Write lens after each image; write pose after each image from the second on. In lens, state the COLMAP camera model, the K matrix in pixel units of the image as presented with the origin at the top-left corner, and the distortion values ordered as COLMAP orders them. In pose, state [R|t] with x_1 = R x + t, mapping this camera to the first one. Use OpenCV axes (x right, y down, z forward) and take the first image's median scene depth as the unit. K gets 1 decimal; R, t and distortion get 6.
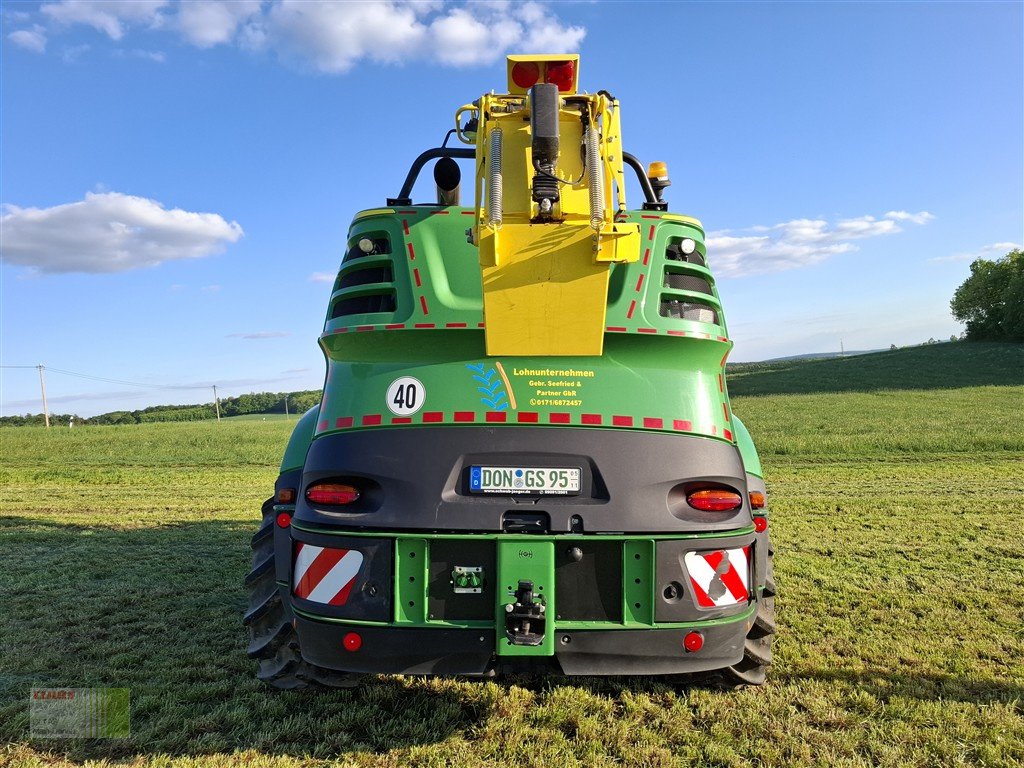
lens RADIAL K [[715.4, 0, 519.6], [0, 715.4, 377.7], [0, 0, 1]] dist [0.142335, -0.174663]
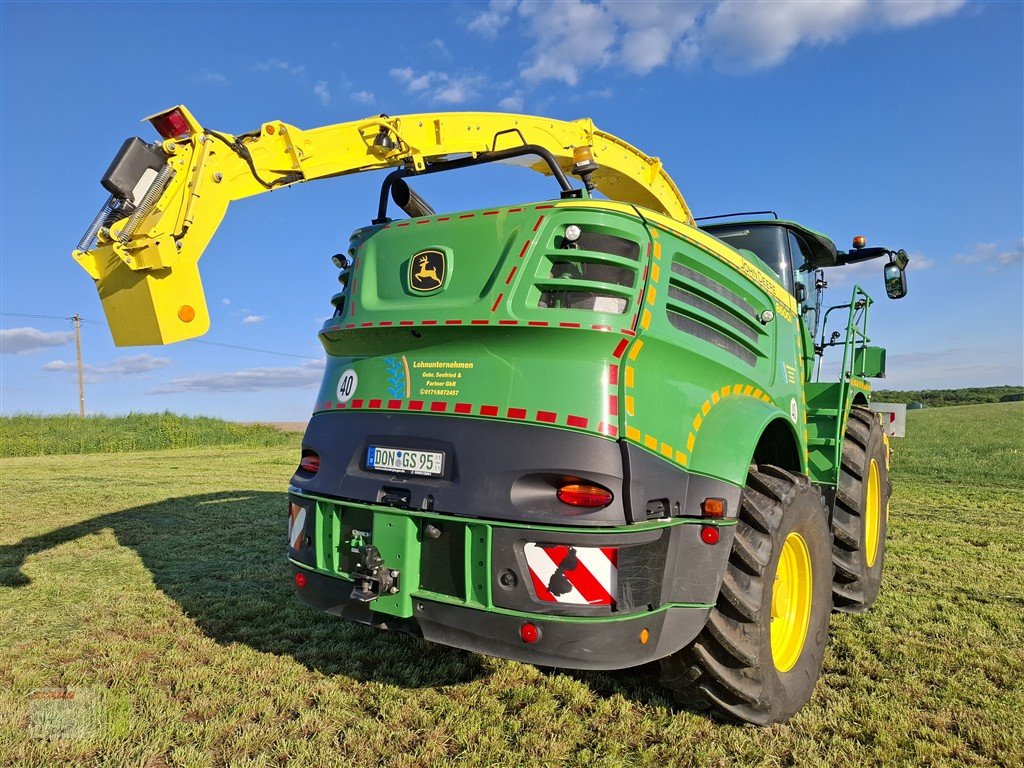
lens RADIAL K [[717.8, 0, 512.0], [0, 717.8, 384.0], [0, 0, 1]] dist [0.140455, -0.188889]
pose [[0.825143, 0.003222, -0.564914, 0.764796], [-0.000990, 0.999990, 0.004256, 0.017581], [0.564922, -0.002953, 0.825139, 0.164888]]
